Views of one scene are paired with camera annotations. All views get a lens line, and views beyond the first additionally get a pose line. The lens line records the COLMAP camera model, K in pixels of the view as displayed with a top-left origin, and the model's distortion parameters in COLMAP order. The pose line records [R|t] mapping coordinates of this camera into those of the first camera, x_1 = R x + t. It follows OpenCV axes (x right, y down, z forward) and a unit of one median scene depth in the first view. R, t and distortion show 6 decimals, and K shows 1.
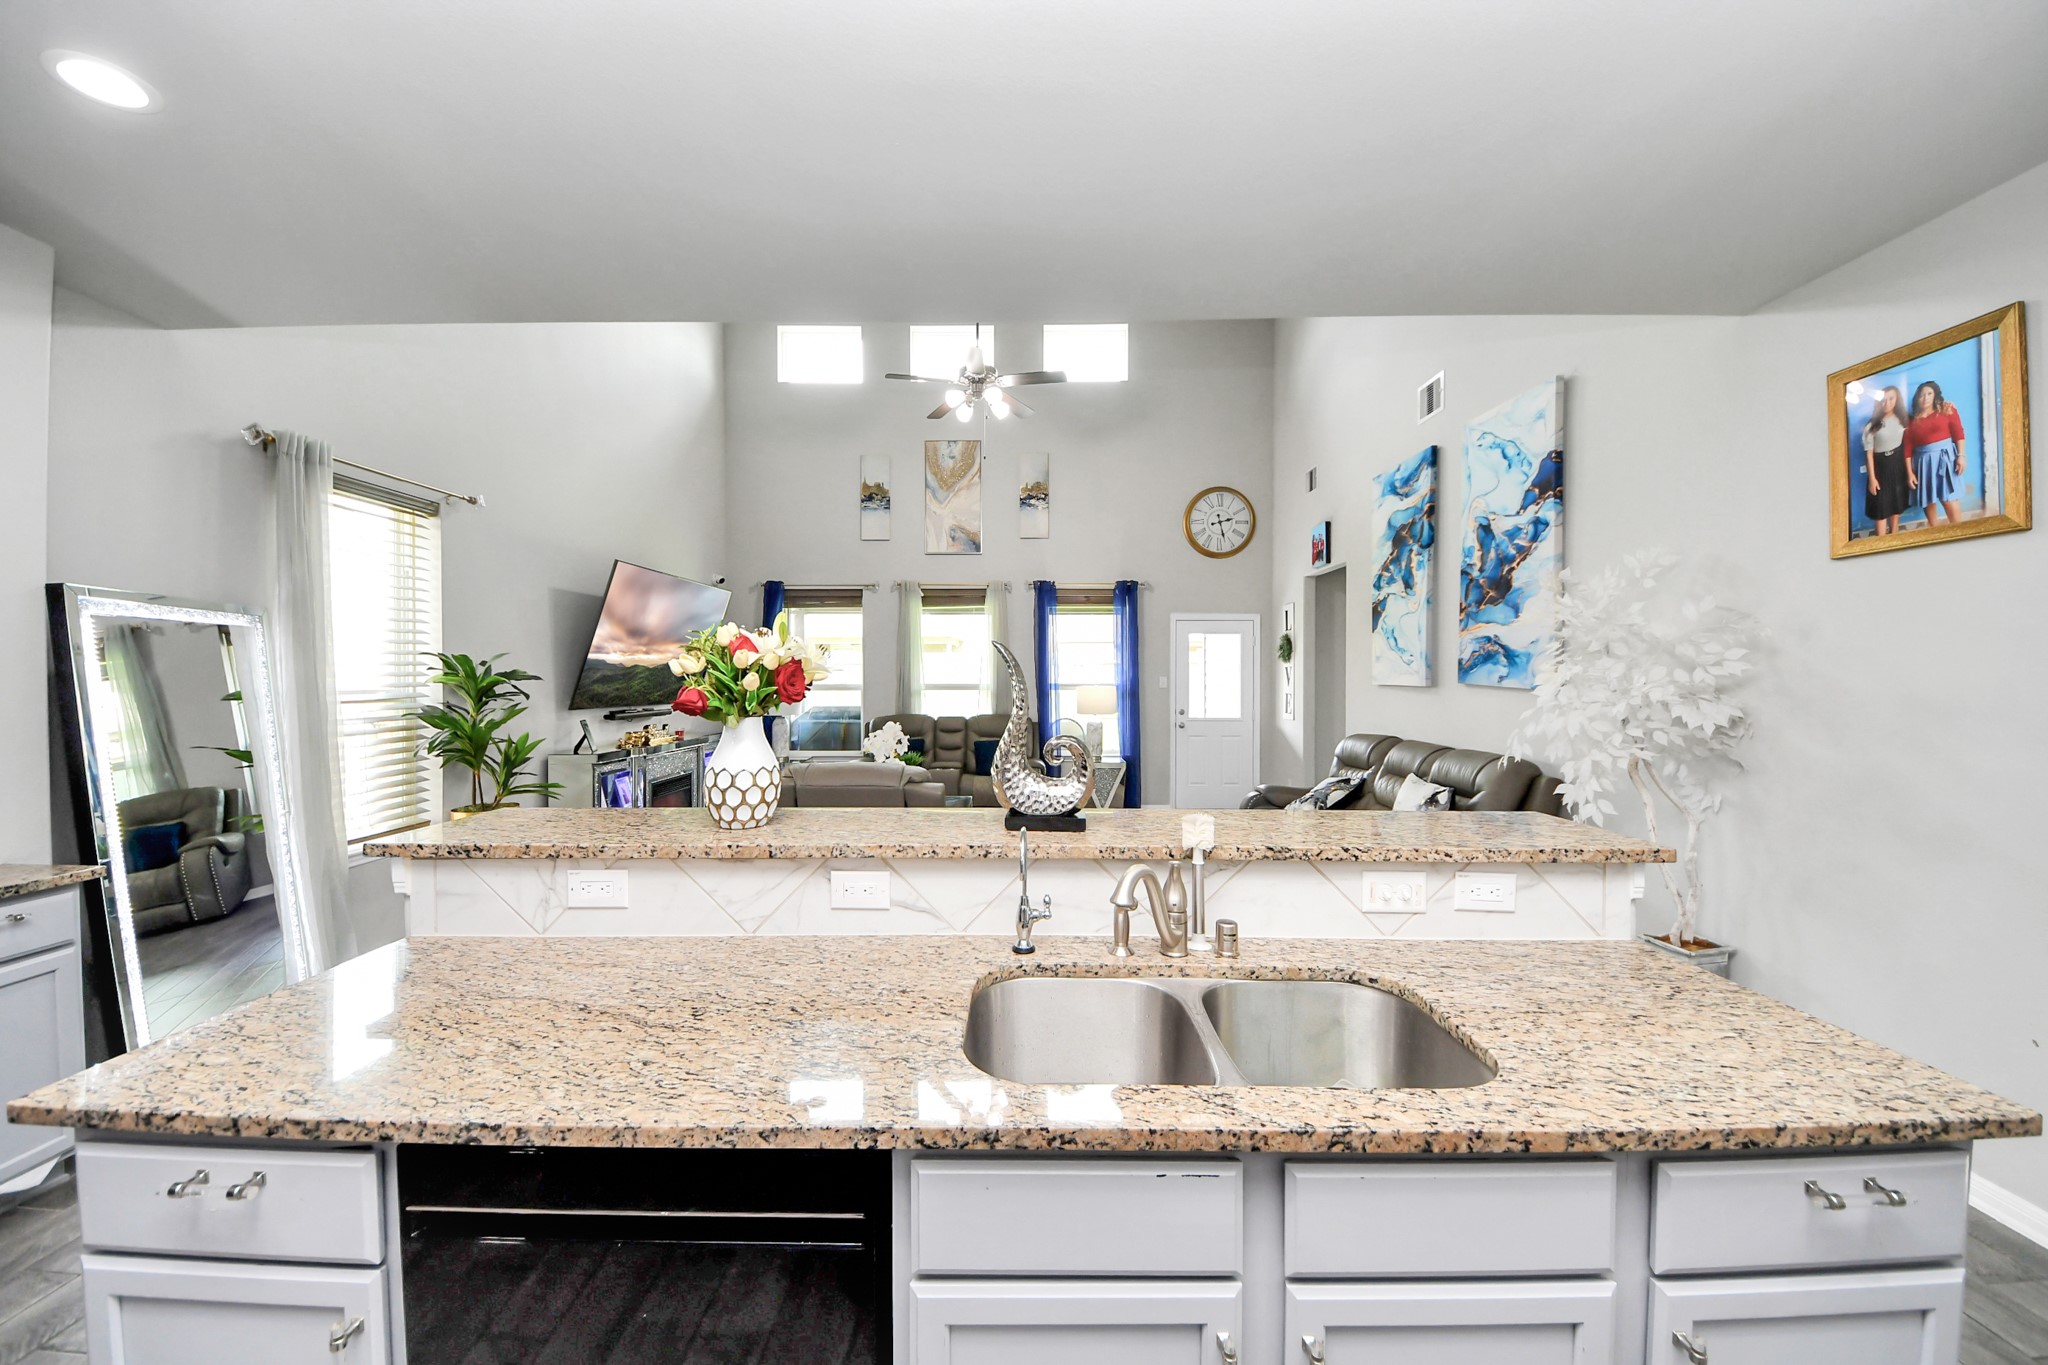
lens RADIAL K [[722.1, 0, 1024.0], [0, 722.1, 682.5], [0, 0, 1]] dist [0.006890, -0.008532]
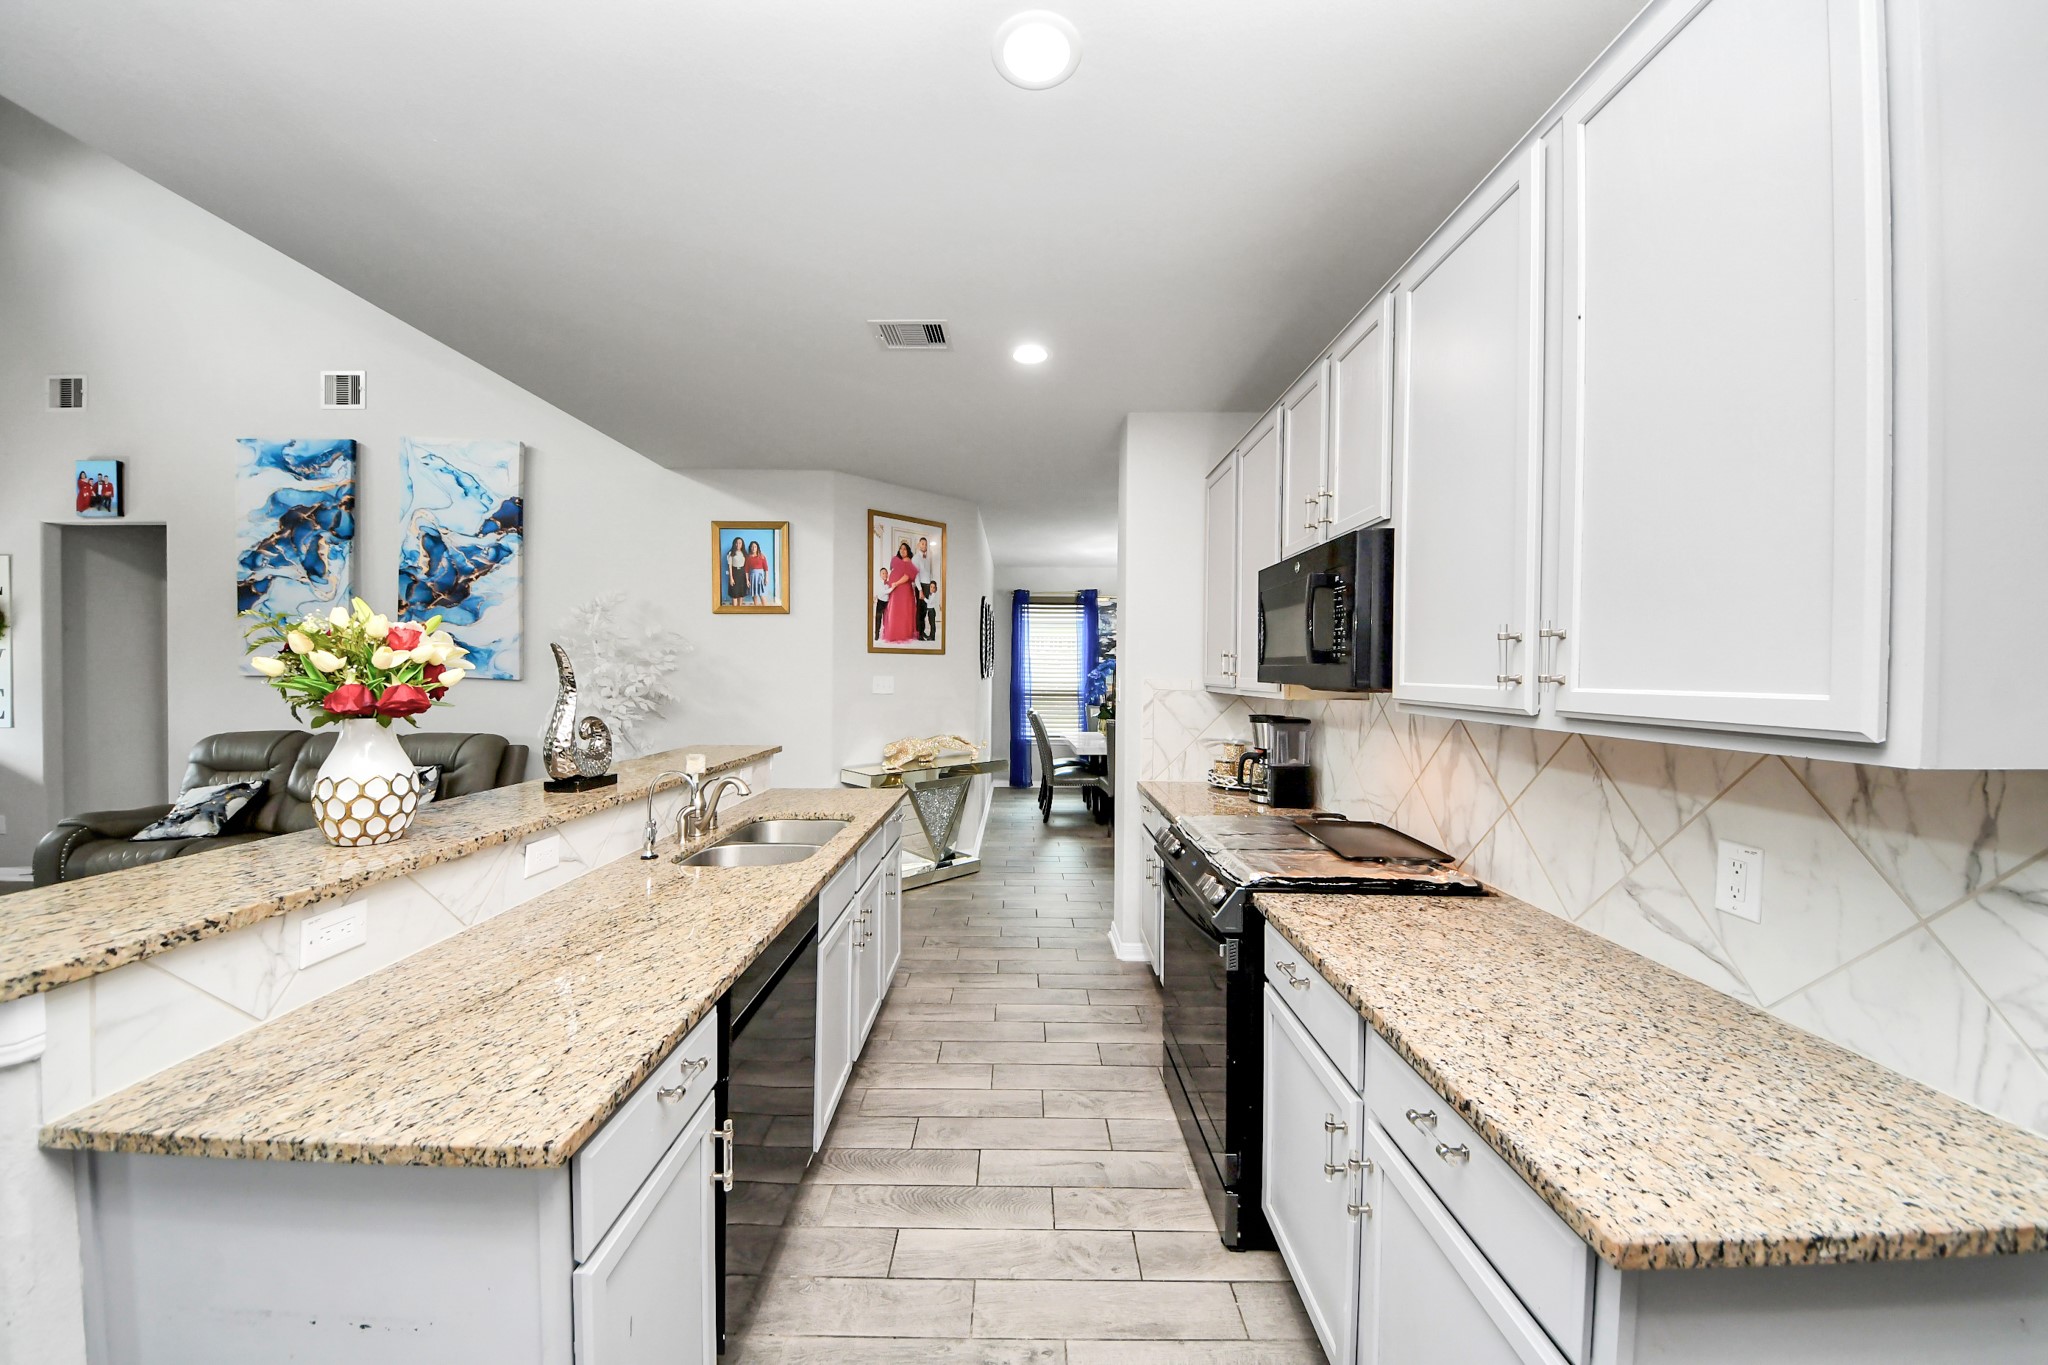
lens RADIAL K [[707.3, 0, 1015.9], [0, 707.3, 681.1], [0, 0, 1]] dist [-0.004604, -0.004247]
pose [[-0.000426, -0.011983, 0.999928, -0.481922], [-0.001643, 0.999927, 0.011982, -0.003109], [-0.999999, -0.001637, -0.000445, 0.081637]]
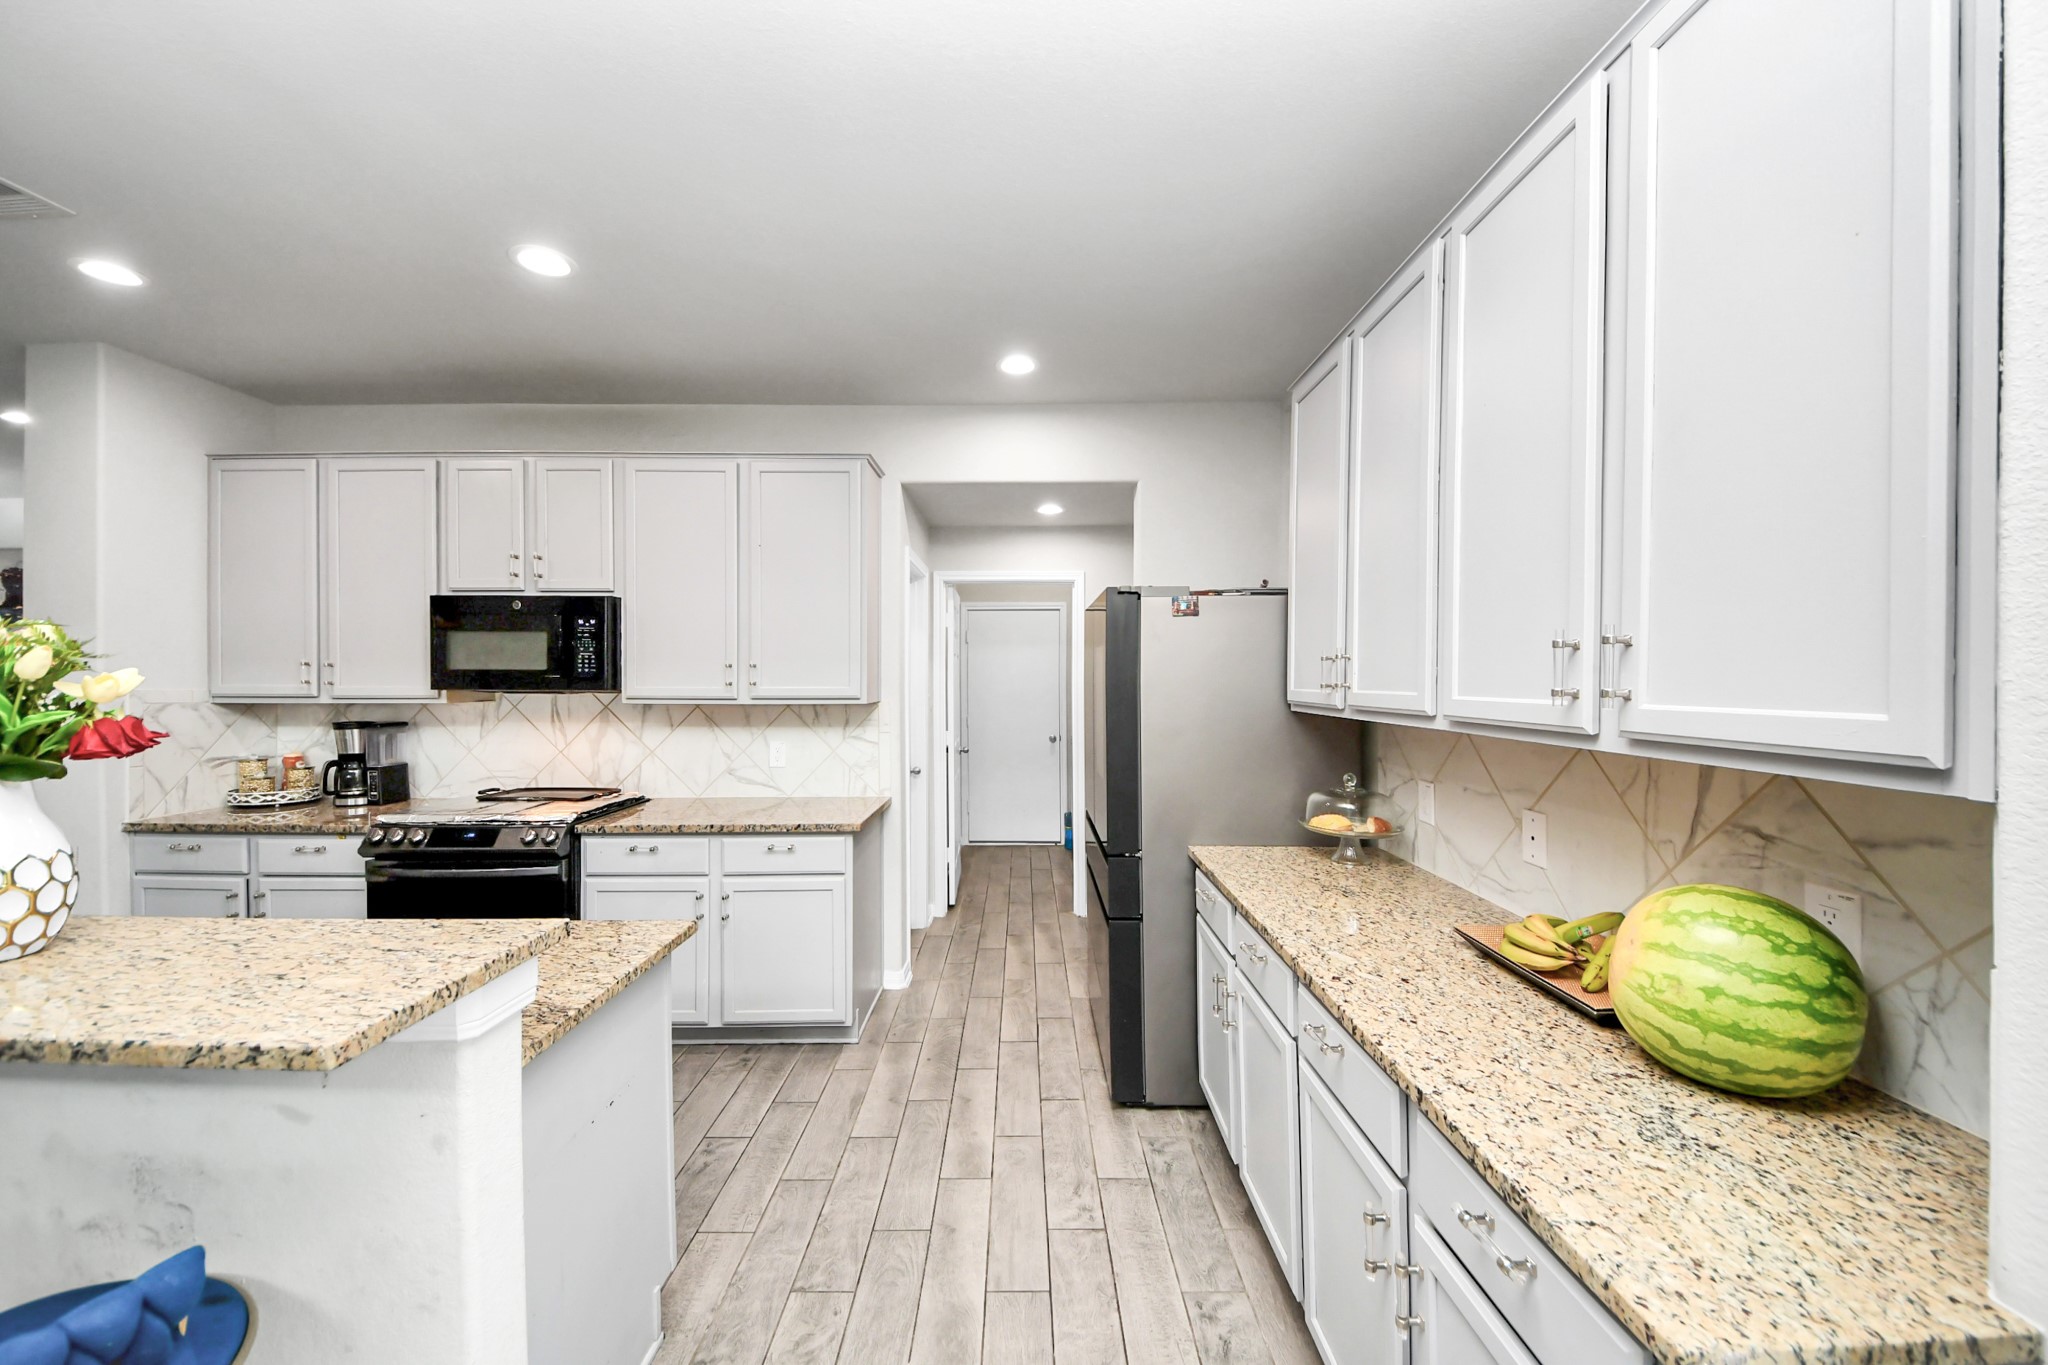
lens RADIAL K [[722.1, 0, 1024.0], [0, 722.1, 682.5], [0, 0, 1]] dist [0.006890, -0.008532]
pose [[-0.999906, -0.001923, -0.013590, -0.472987], [-0.002132, 0.999878, 0.015447, -0.015903], [0.013558, 0.015475, -0.999788, 0.621965]]
